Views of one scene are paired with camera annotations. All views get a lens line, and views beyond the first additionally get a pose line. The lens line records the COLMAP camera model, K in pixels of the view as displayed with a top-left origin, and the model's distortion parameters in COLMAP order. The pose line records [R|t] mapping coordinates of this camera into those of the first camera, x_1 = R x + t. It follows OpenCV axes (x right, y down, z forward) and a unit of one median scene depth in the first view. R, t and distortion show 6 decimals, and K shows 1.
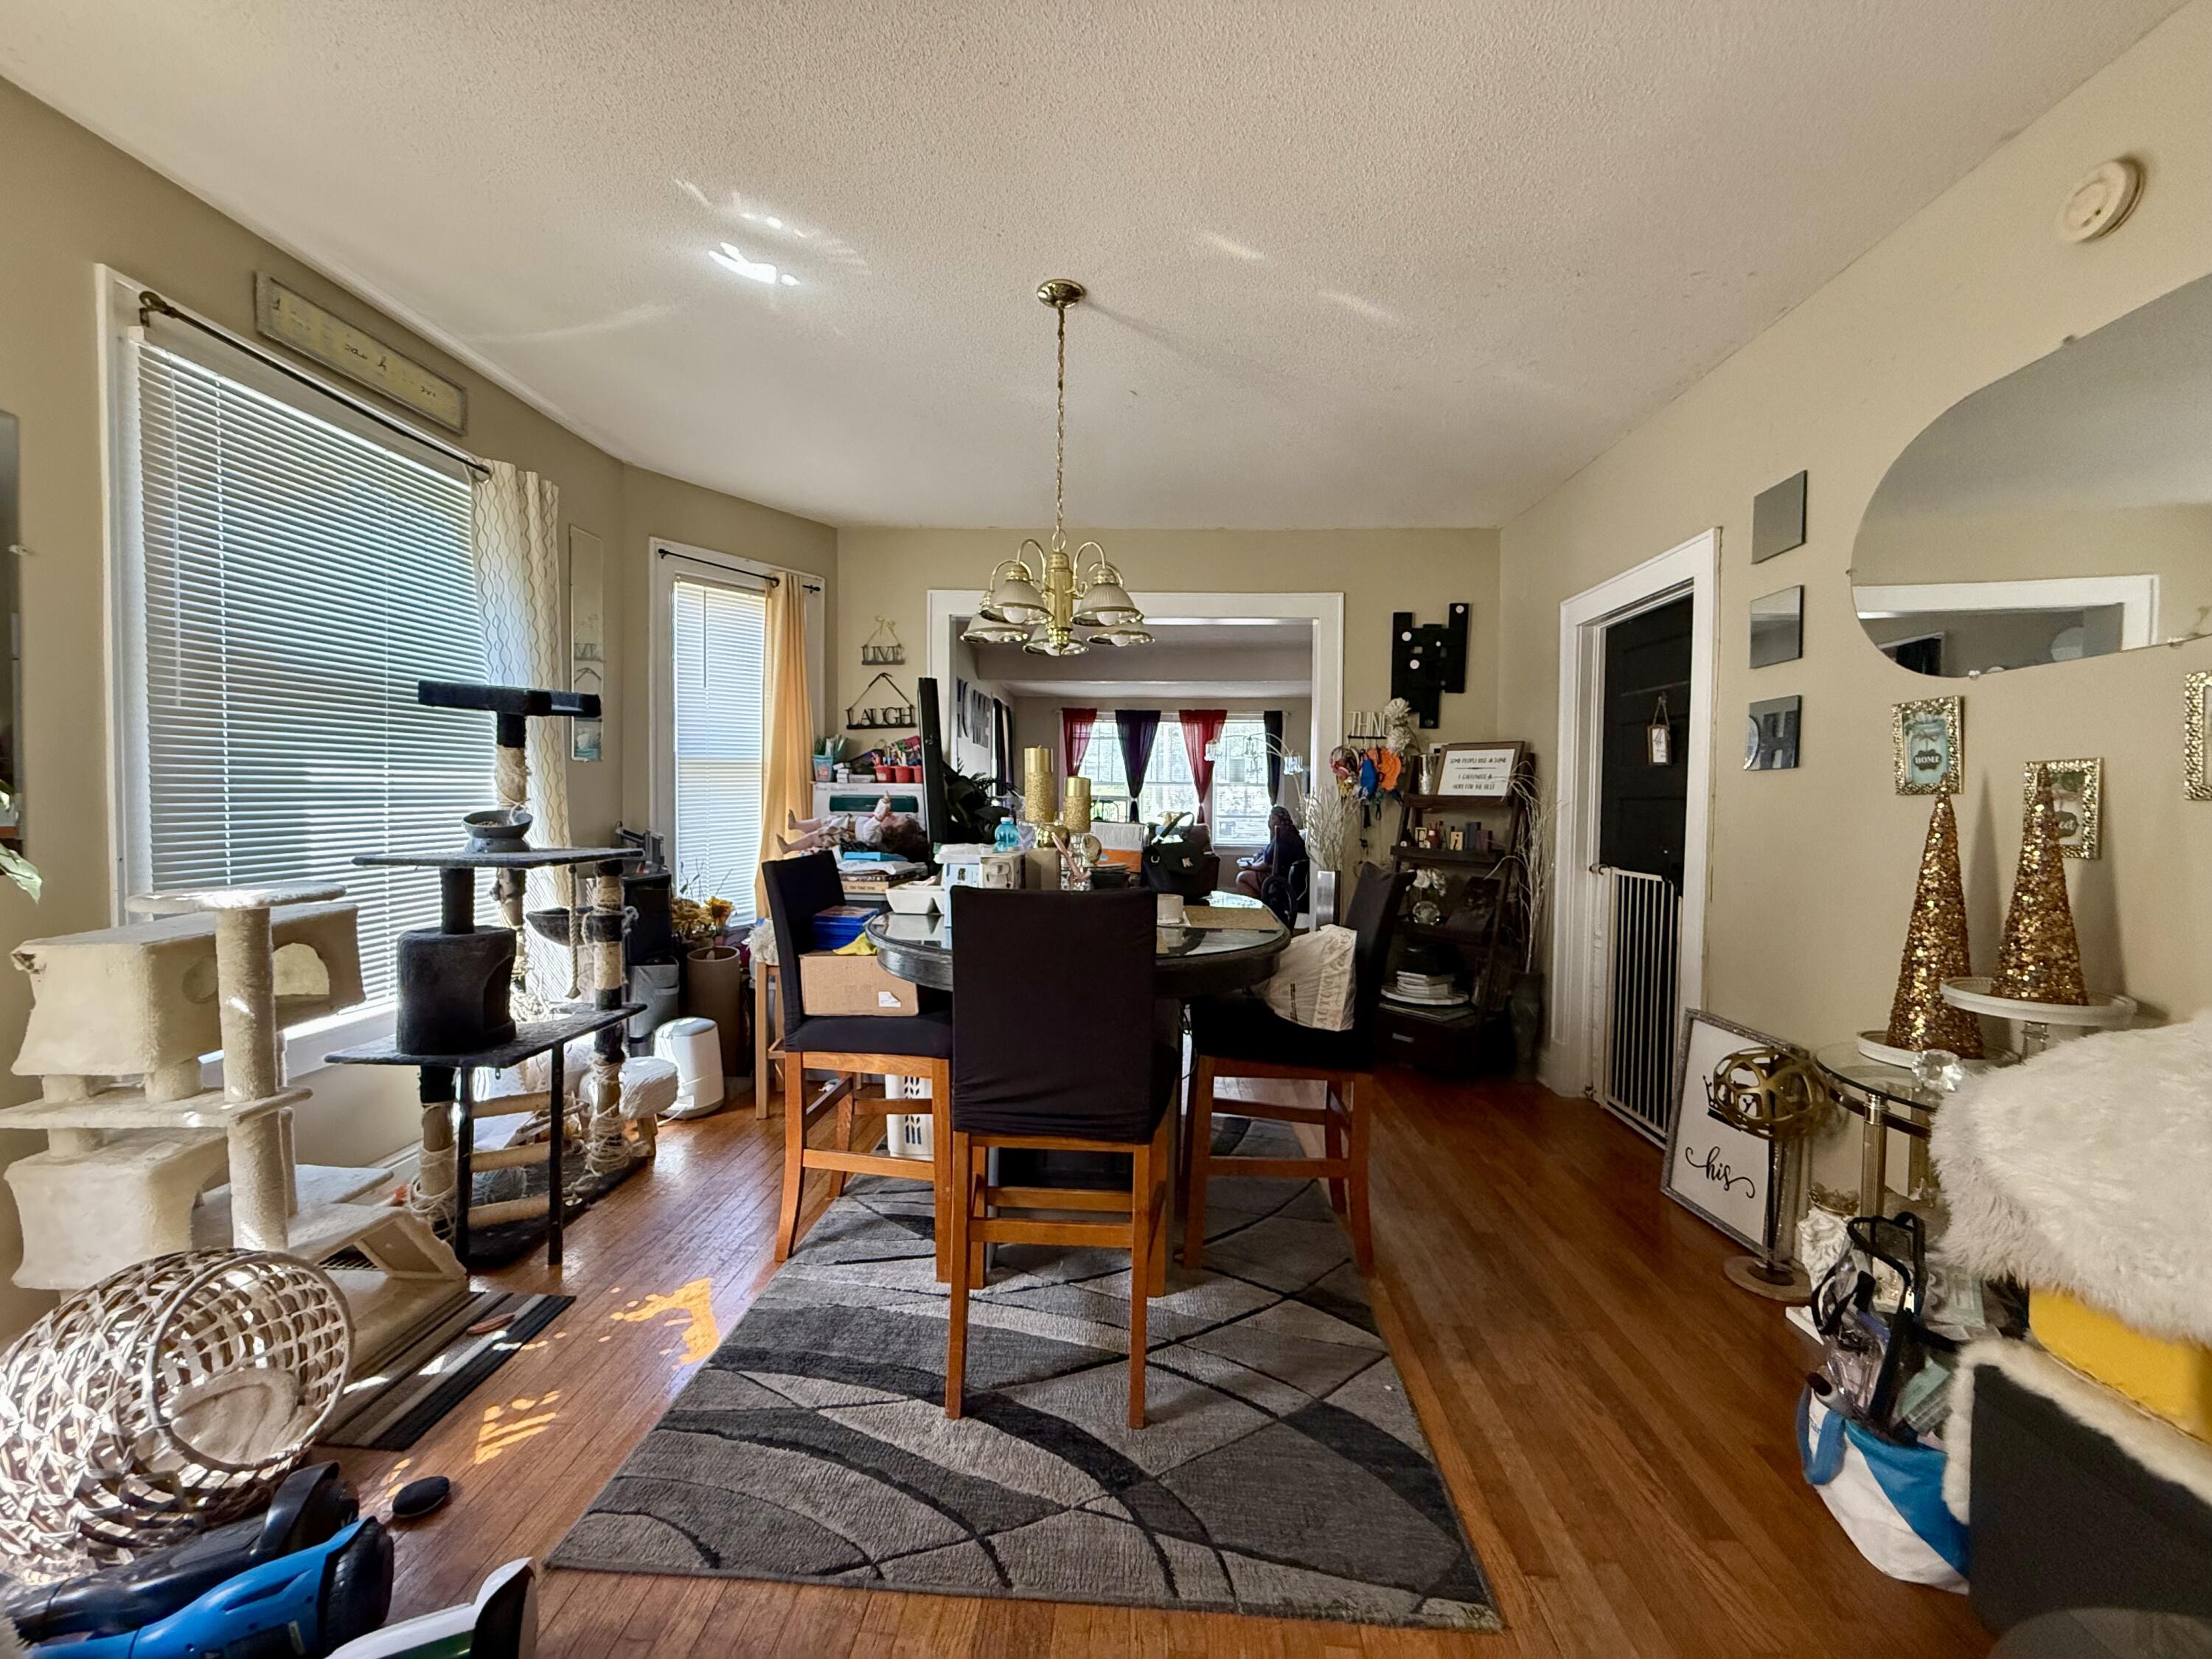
lens RADIAL K [[882.9, 0, 1105.3], [0, 882.9, 824.5], [0, 0, 1]] dist [0.000224, -0.000259]
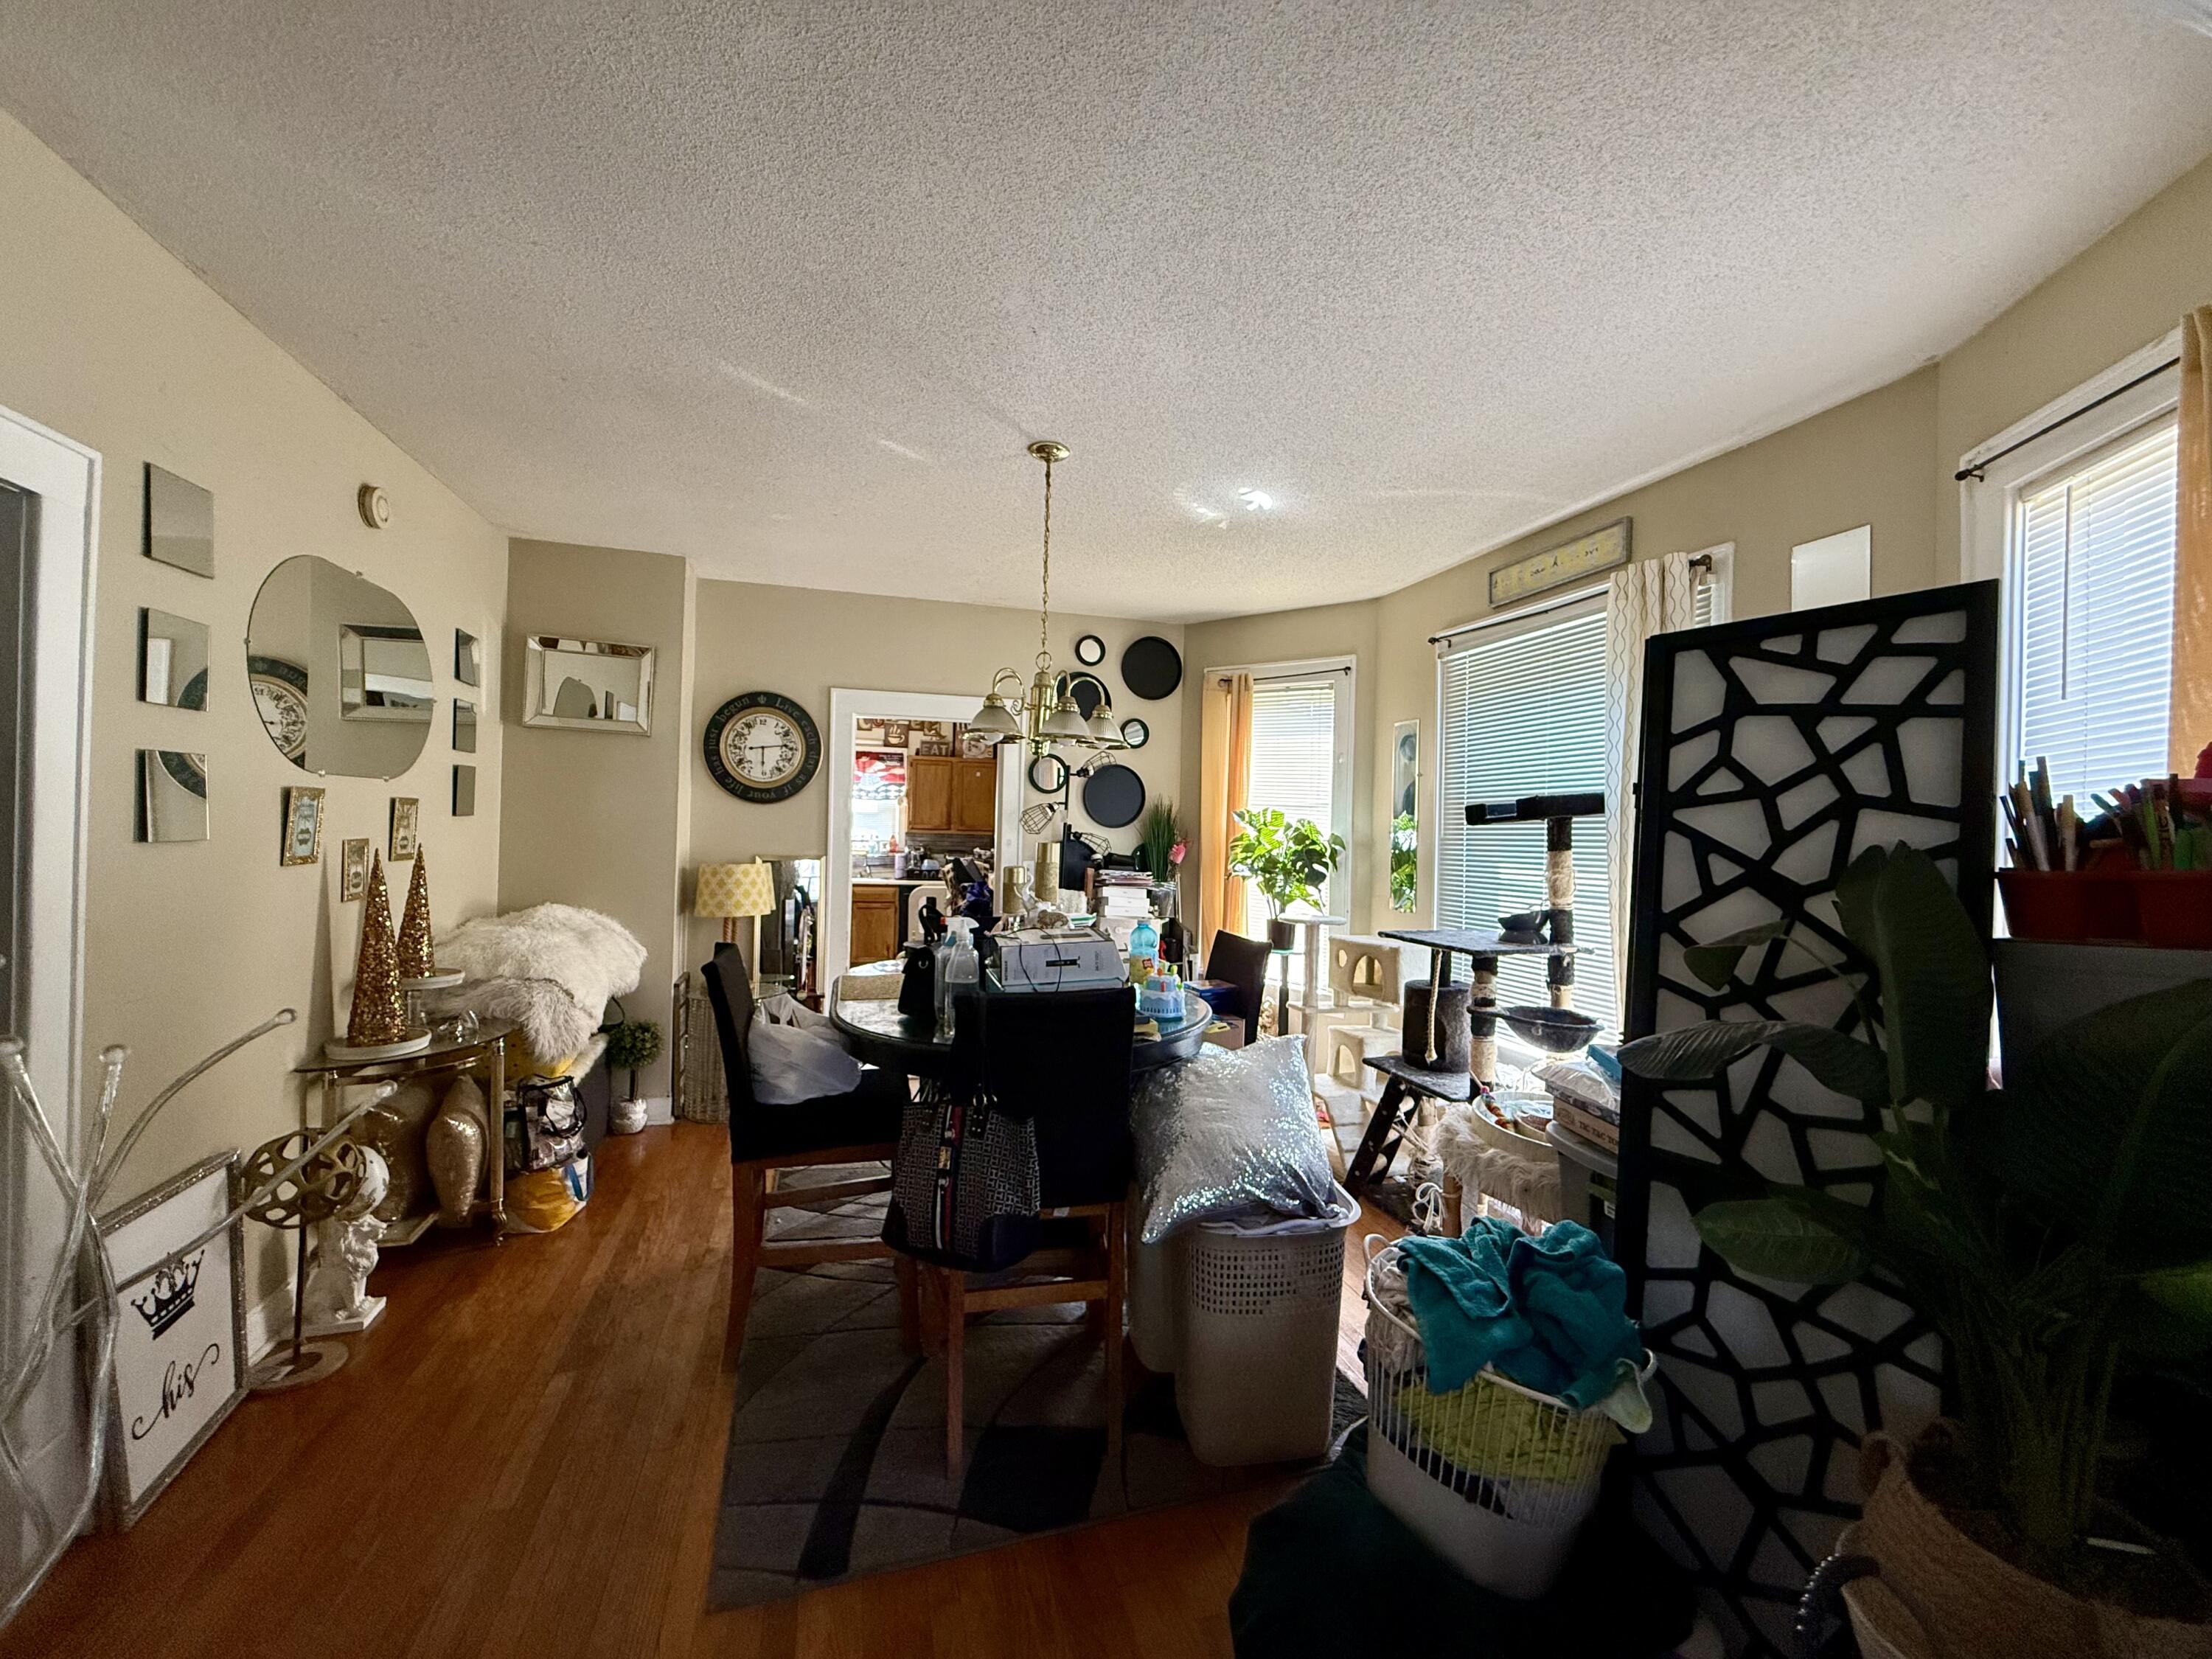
lens RADIAL K [[882.9, 0, 1103.1], [0, 882.9, 830.3], [0, 0, 1]] dist [0.000224, -0.000259]
pose [[-0.938904, -0.032356, -0.342655, 0.159068], [-0.042485, 0.998853, 0.022093, -0.078735], [0.341547, 0.035301, -0.939201, 1.276709]]
